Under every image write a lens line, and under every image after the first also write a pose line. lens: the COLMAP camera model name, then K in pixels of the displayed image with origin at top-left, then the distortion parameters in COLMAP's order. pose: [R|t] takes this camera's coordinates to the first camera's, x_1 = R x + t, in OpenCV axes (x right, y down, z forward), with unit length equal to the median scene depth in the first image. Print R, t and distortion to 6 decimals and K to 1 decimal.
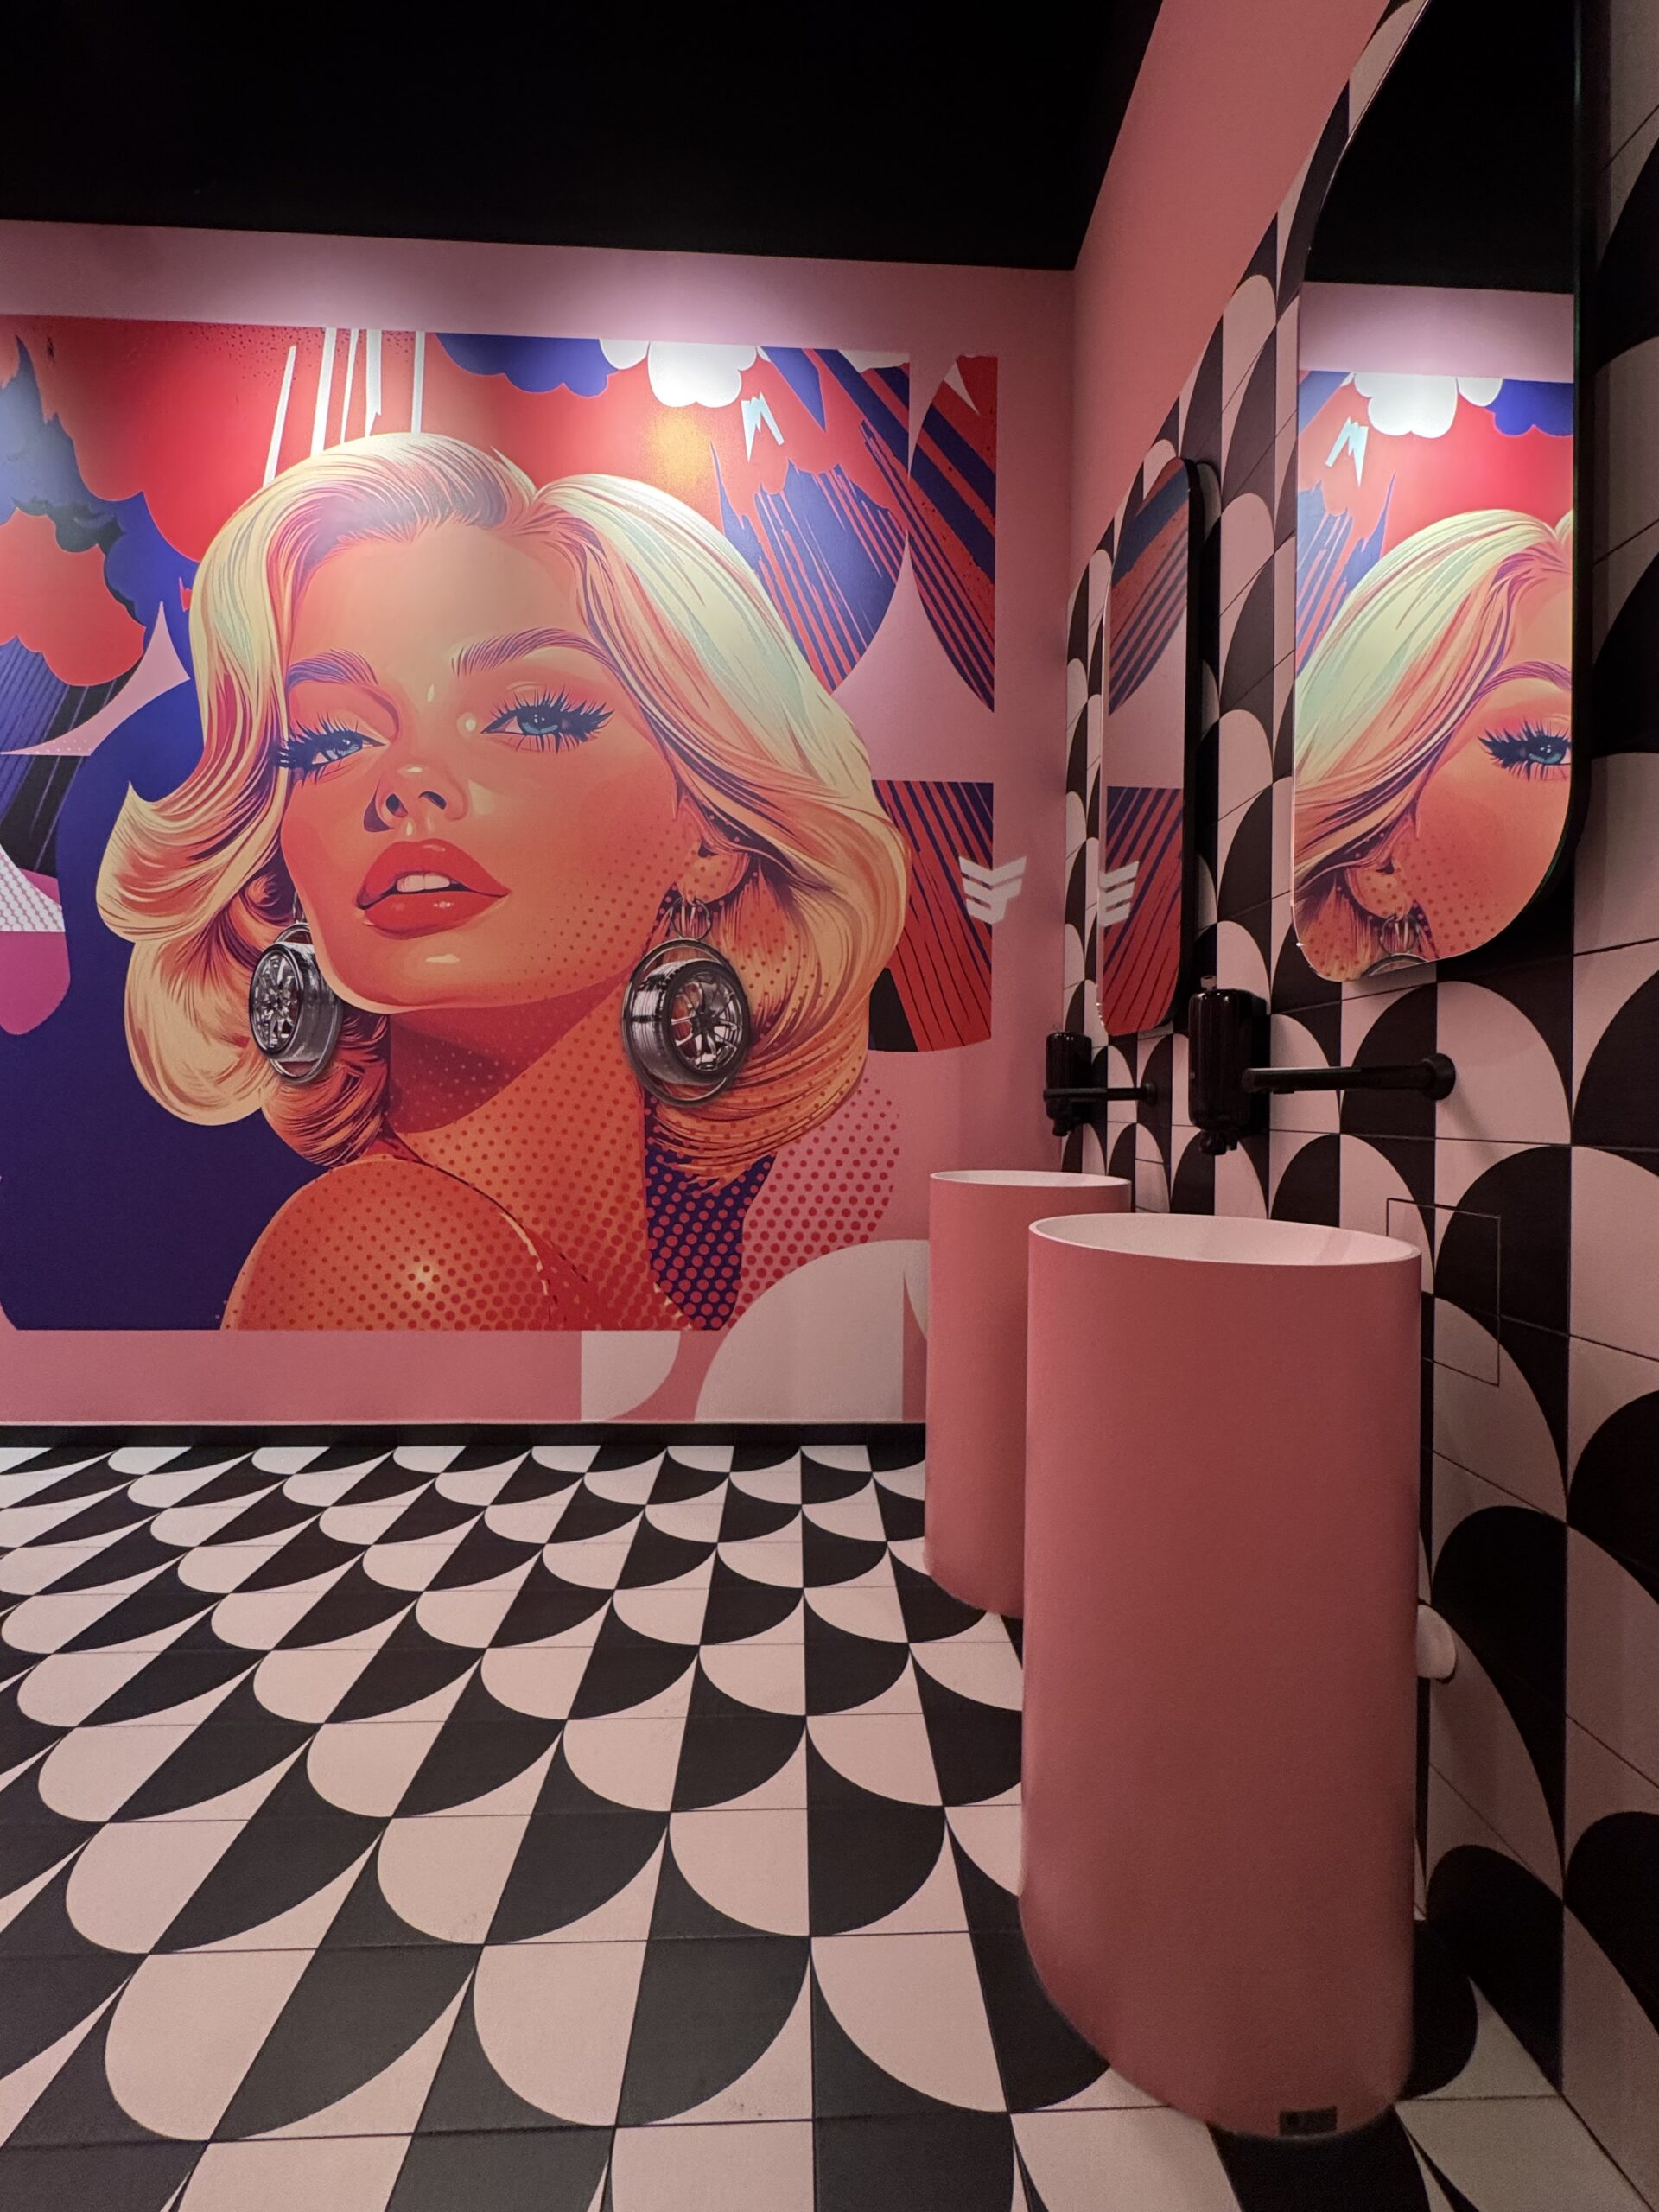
lens RADIAL K [[895.5, 0, 826.7], [0, 895.5, 1103.6], [0, 0, 1]] dist [-0.001929, -0.000006]
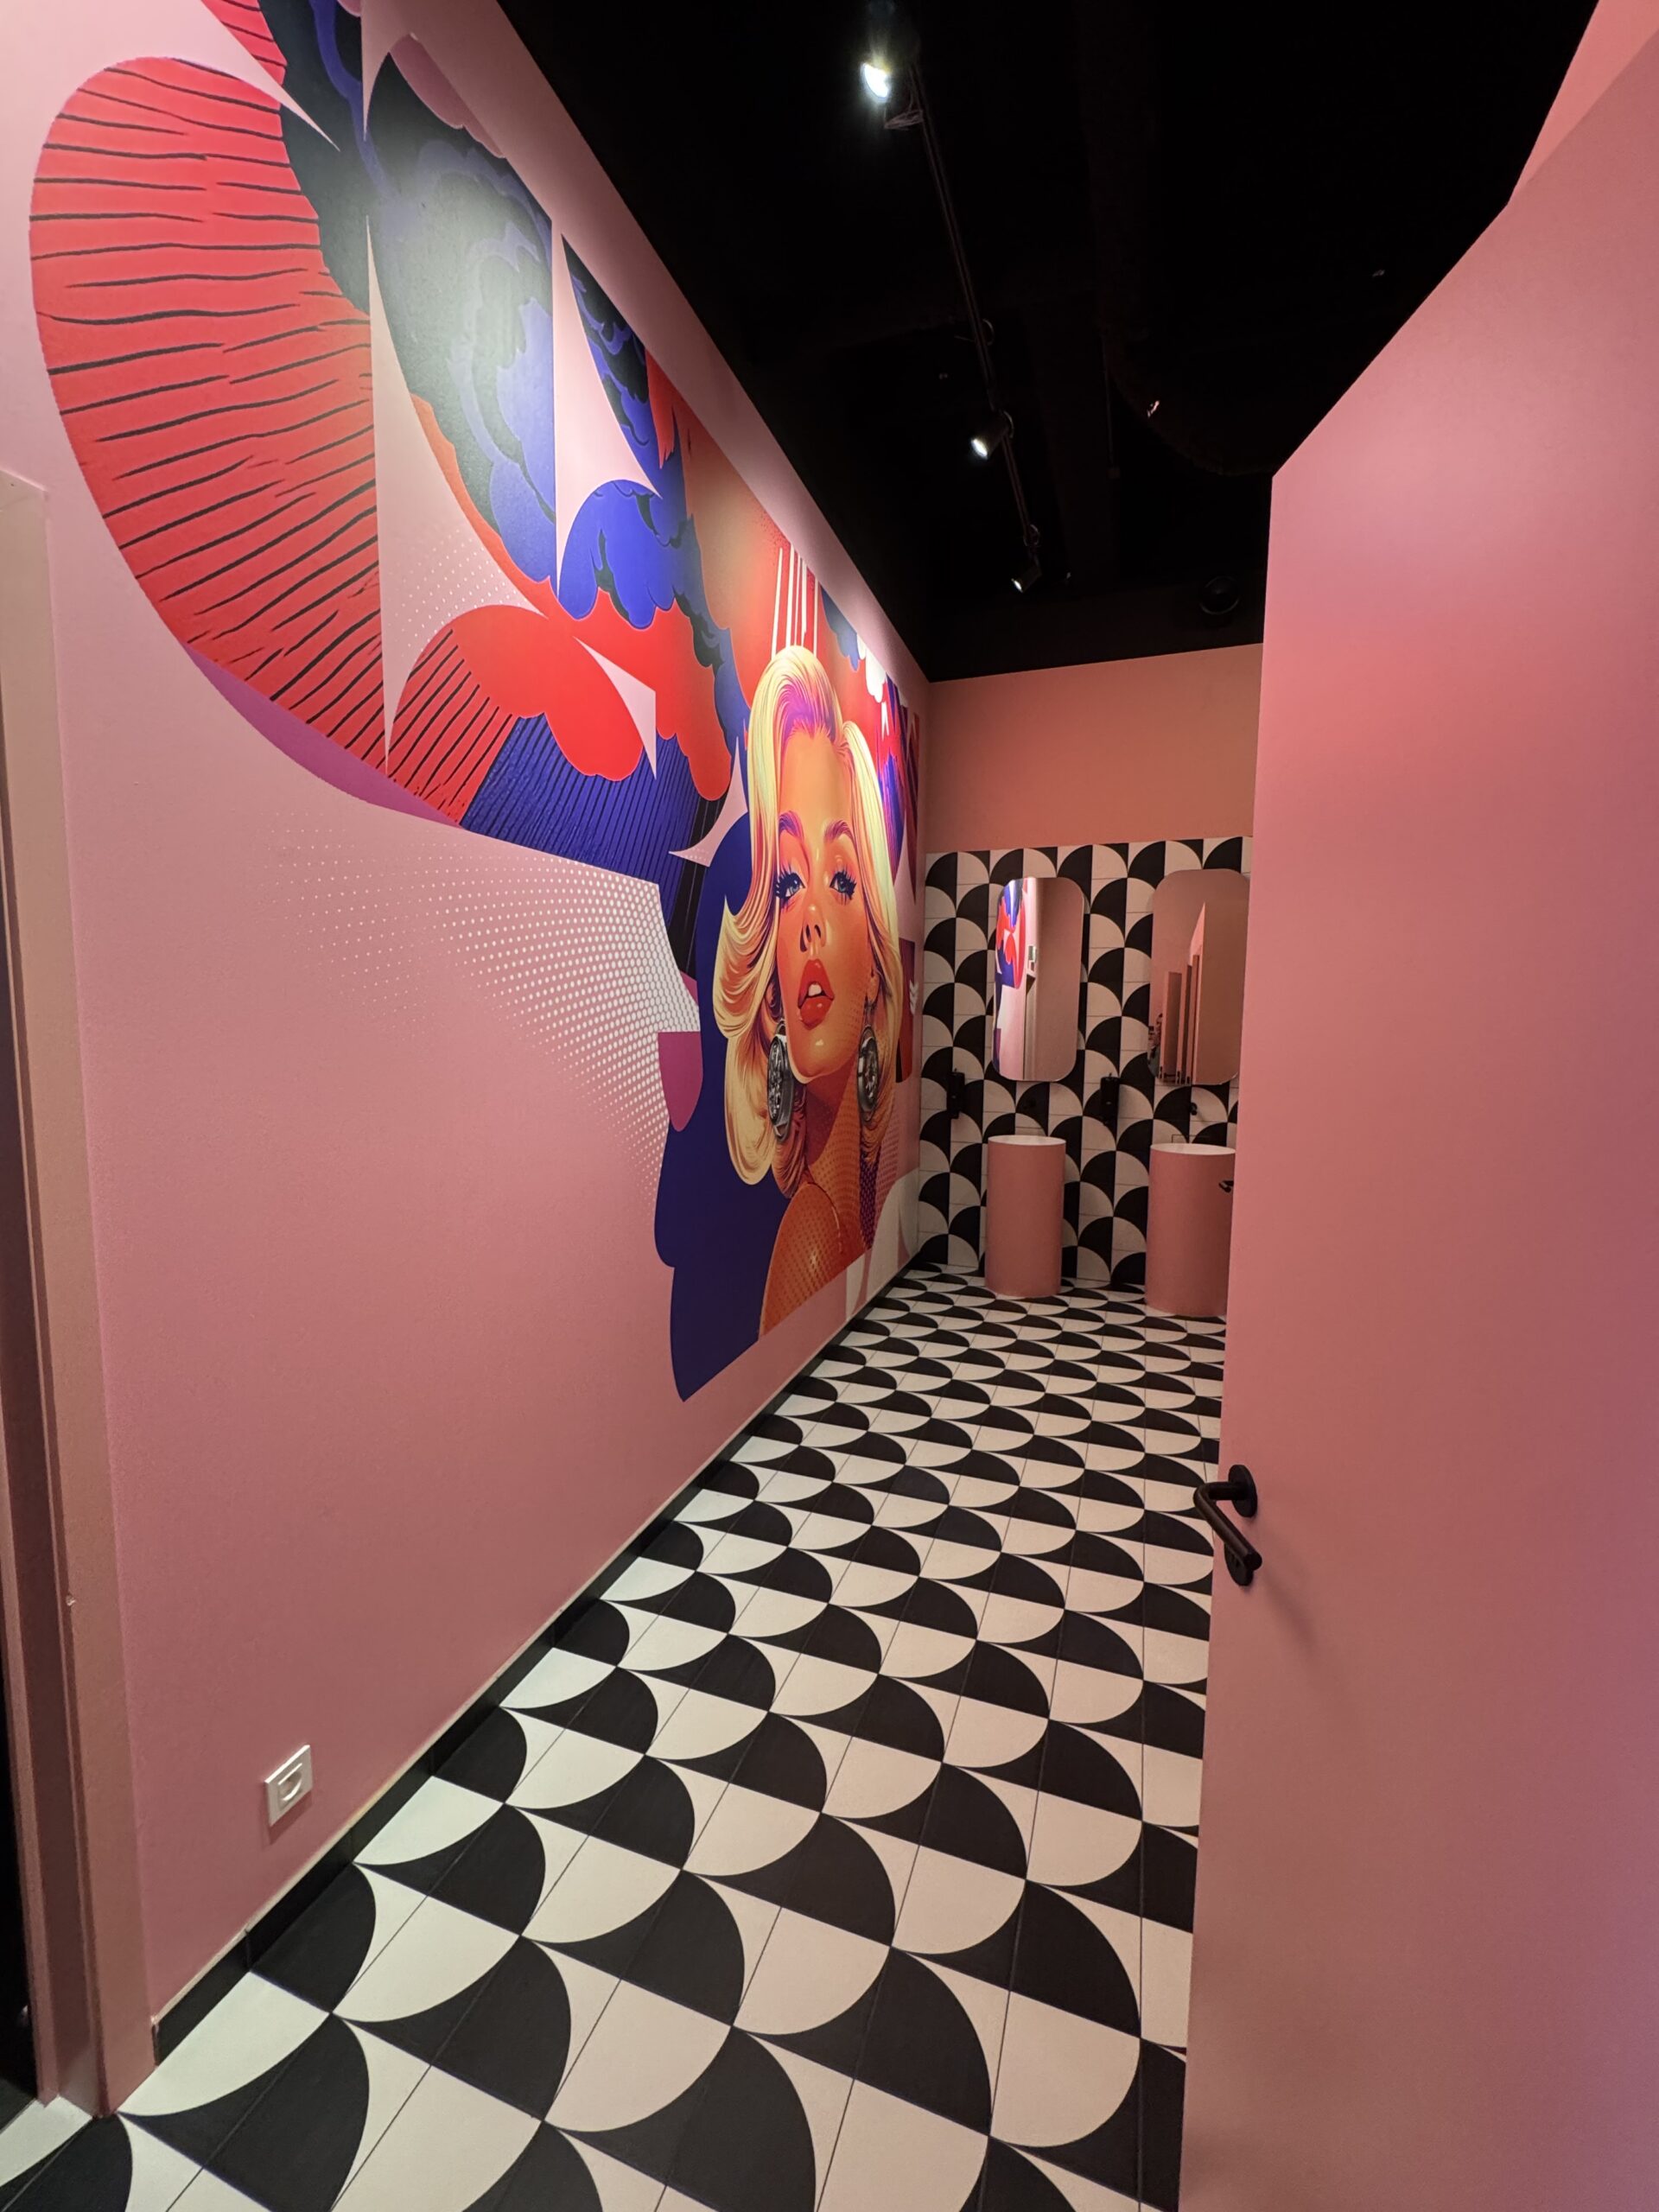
lens RADIAL K [[895.5, 0, 817.0], [0, 895.5, 1111.0], [0, 0, 1]] dist [-0.001929, -0.000006]
pose [[0.377115, -0.102852, 0.920438, -1.764780], [-0.010844, 0.993256, 0.115432, -0.217900], [-0.926103, -0.053512, 0.373456, 0.451292]]
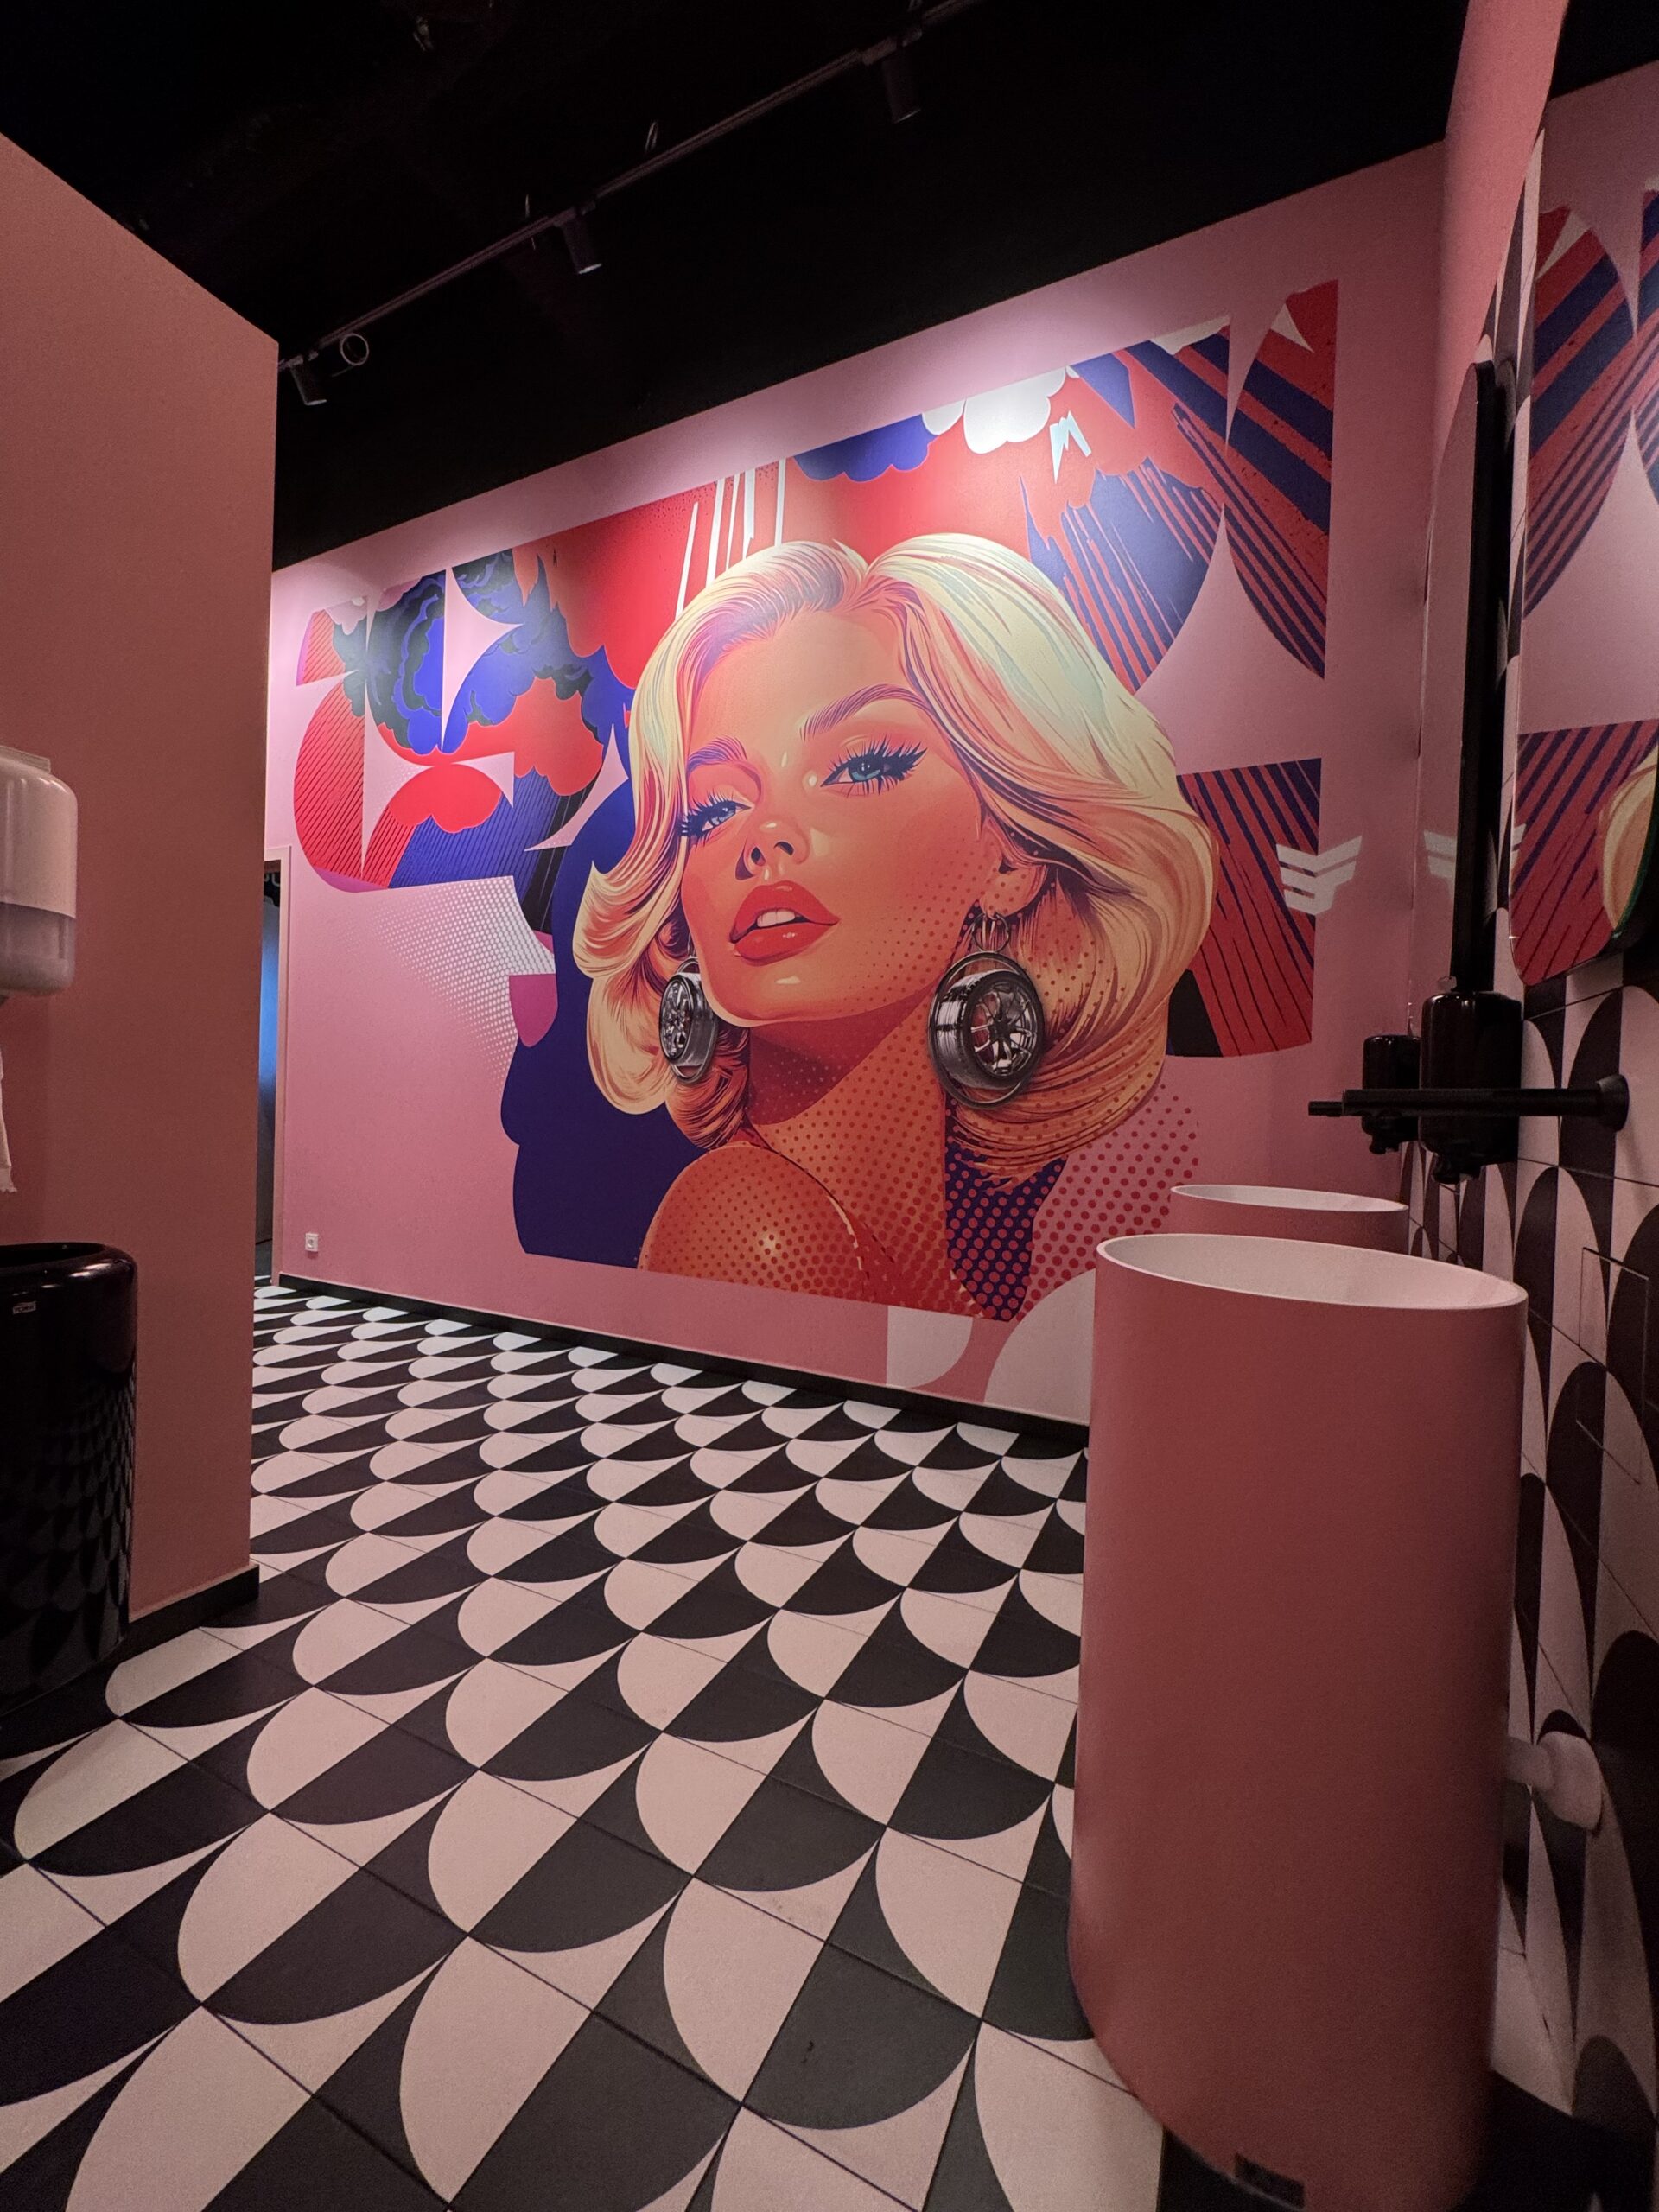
lens RADIAL K [[895.5, 0, 821.5], [0, 895.5, 1100.2], [0, 0, 1]] dist [-0.001929, -0.000006]
pose [[0.877289, 0.021054, -0.479500, 0.186686], [-0.018931, 0.999778, 0.009261, -0.013310], [0.479589, 0.000953, 0.877493, -0.030635]]
